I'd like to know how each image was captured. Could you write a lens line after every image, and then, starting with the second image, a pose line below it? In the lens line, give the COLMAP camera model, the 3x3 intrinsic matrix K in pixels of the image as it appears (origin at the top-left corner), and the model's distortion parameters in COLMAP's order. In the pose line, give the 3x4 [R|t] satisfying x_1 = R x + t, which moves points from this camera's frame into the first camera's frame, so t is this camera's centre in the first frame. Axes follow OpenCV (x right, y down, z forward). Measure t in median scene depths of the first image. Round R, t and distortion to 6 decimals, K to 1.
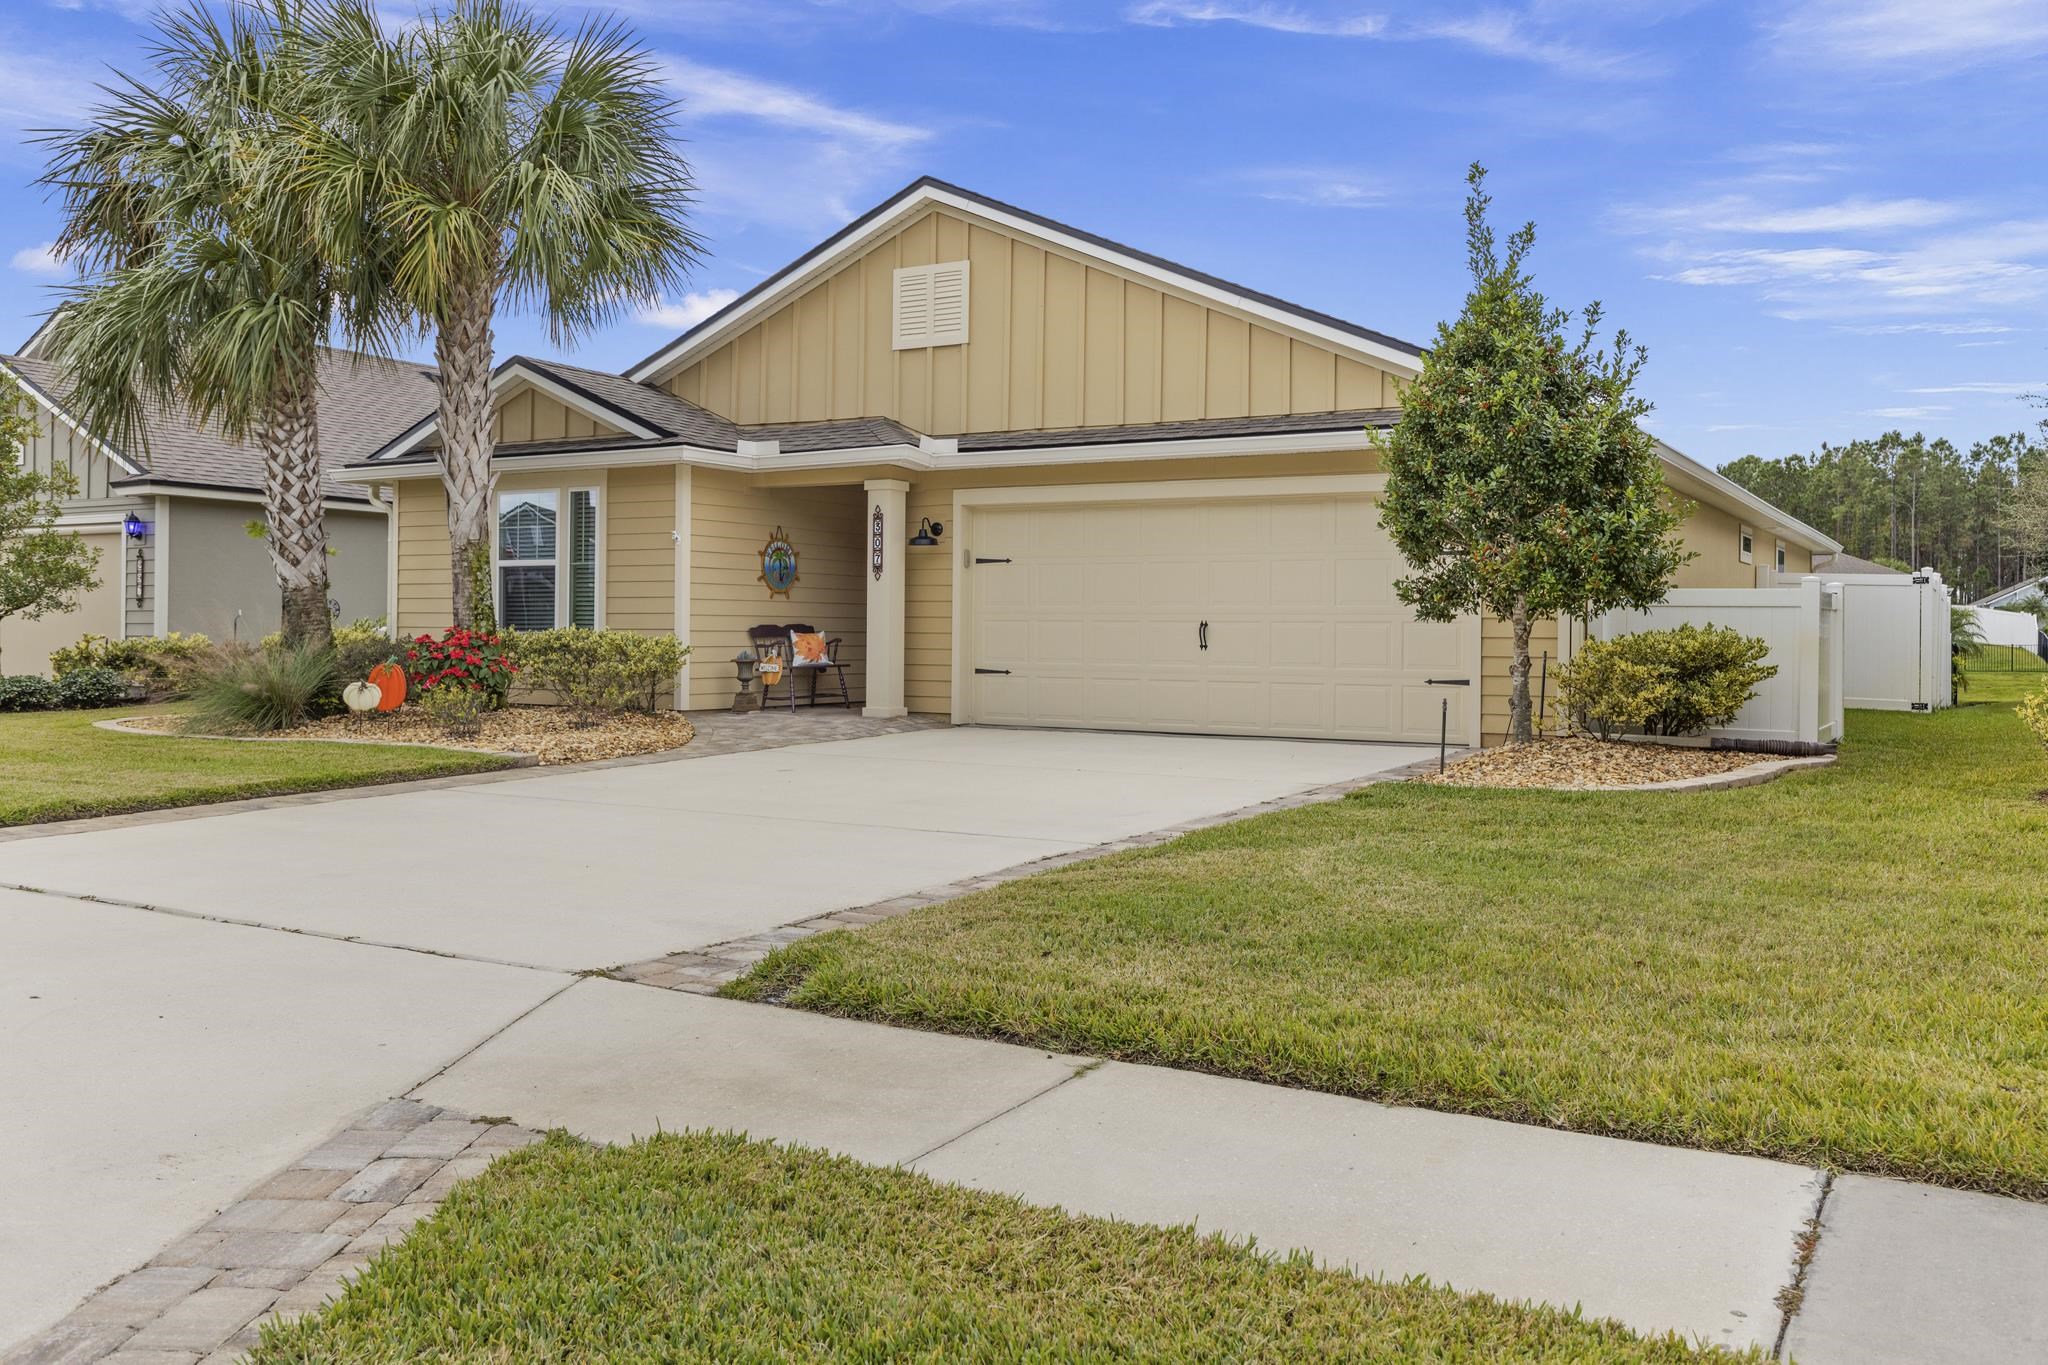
lens RADIAL K [[1645.0, 0, 1024.0], [0, 1645.0, 682.5], [0, 0, 1]] dist [-0.002722, 0.001701]
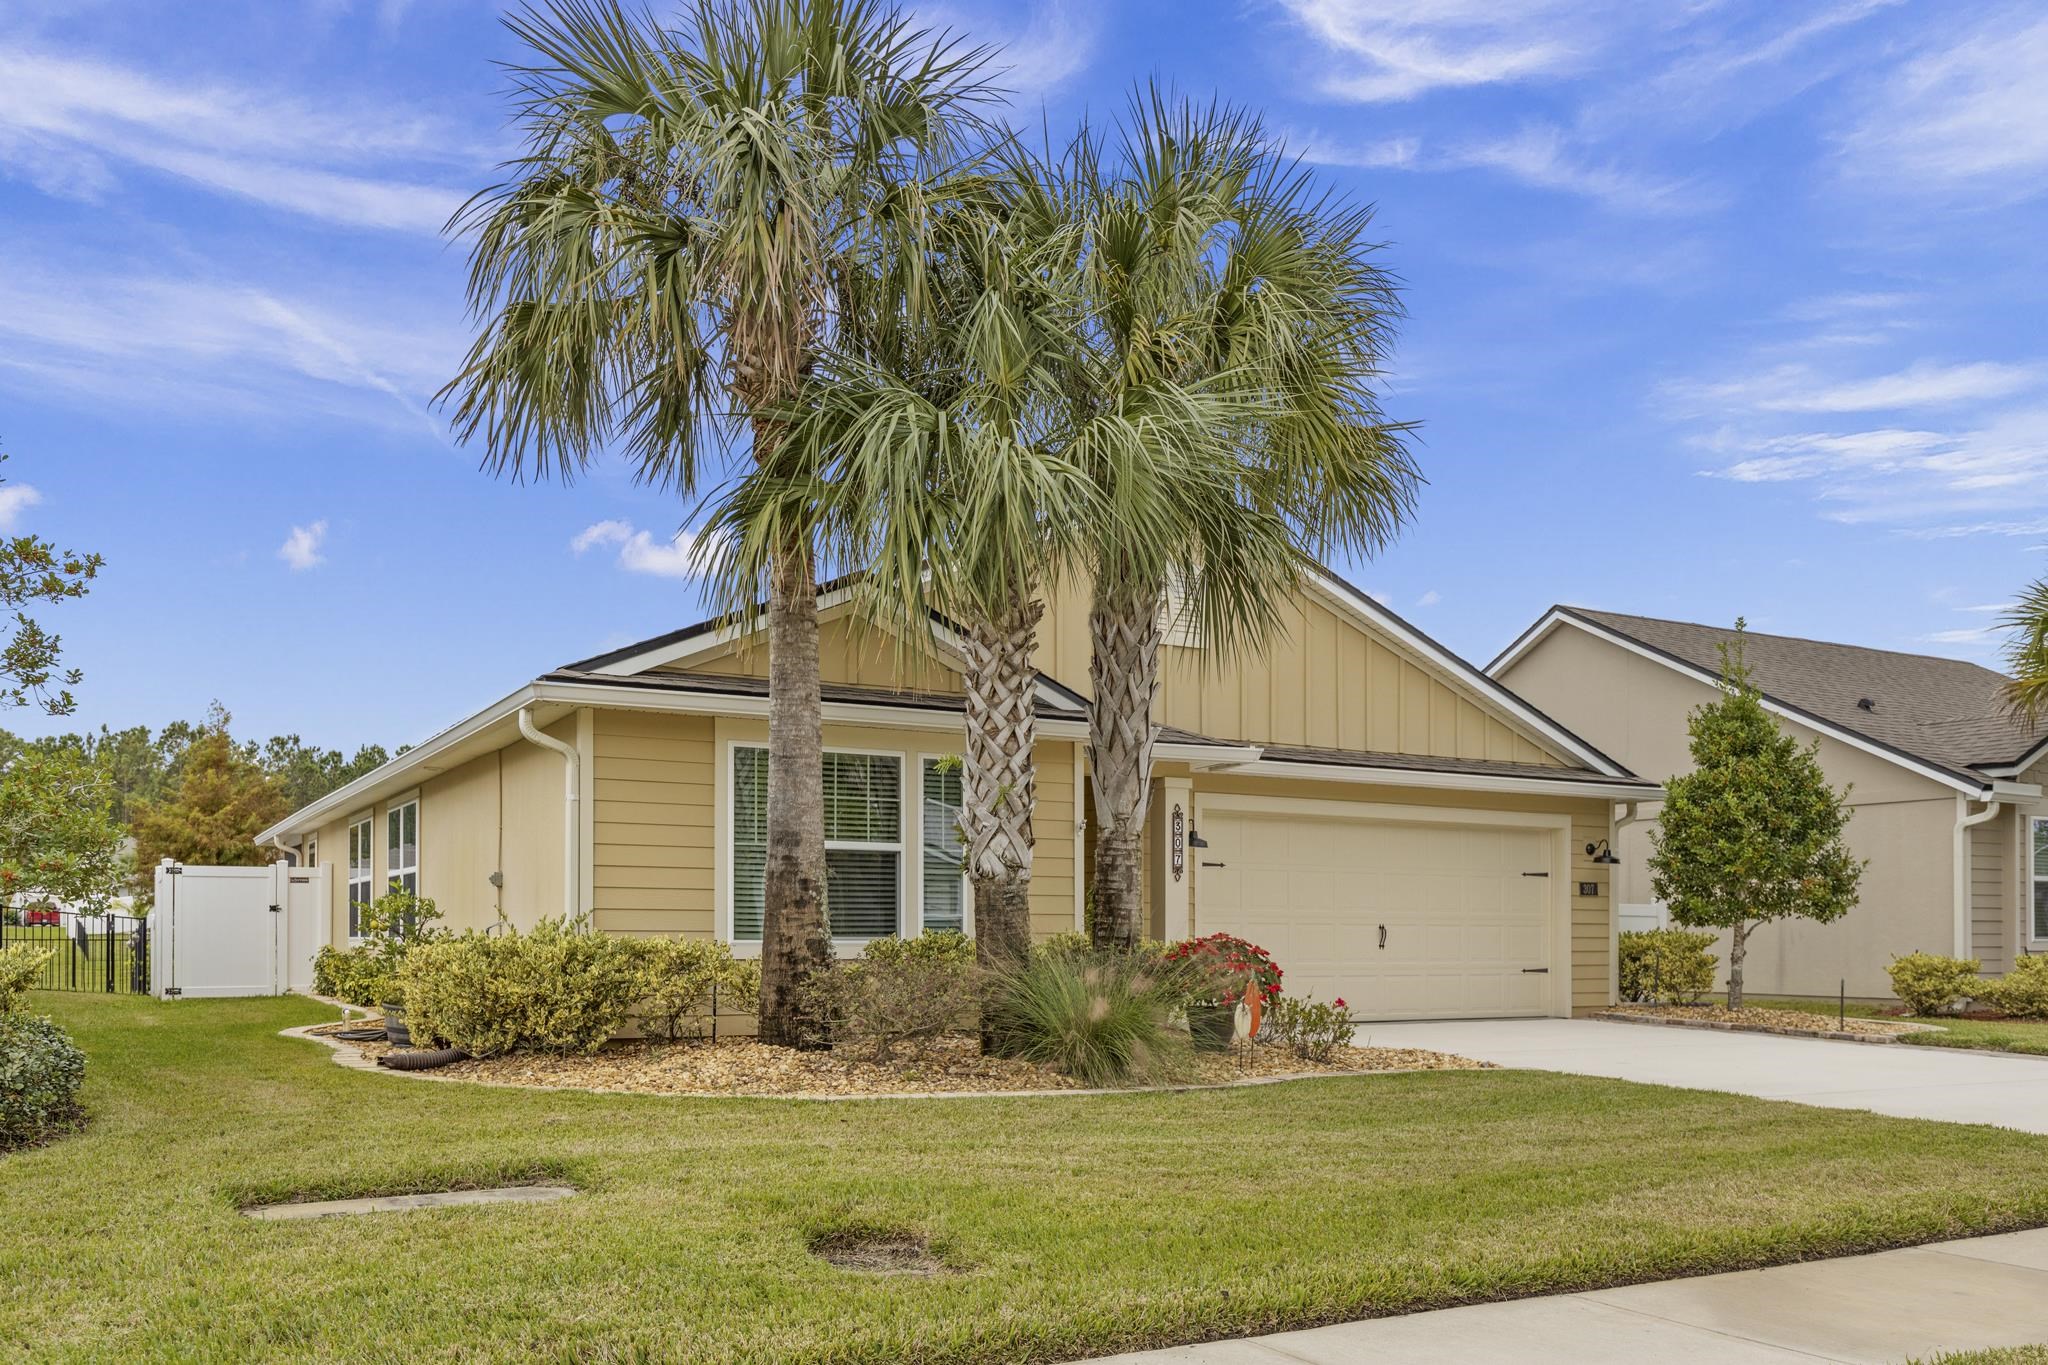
lens RADIAL K [[1645.0, 0, 1024.0], [0, 1645.0, 682.5], [0, 0, 1]] dist [-0.002722, 0.001701]
pose [[0.494385, 0.124016, 0.860351, -0.970178], [0.026977, 0.987104, -0.157788, -0.027541], [-0.868824, 0.101218, 0.484664, 0.599054]]
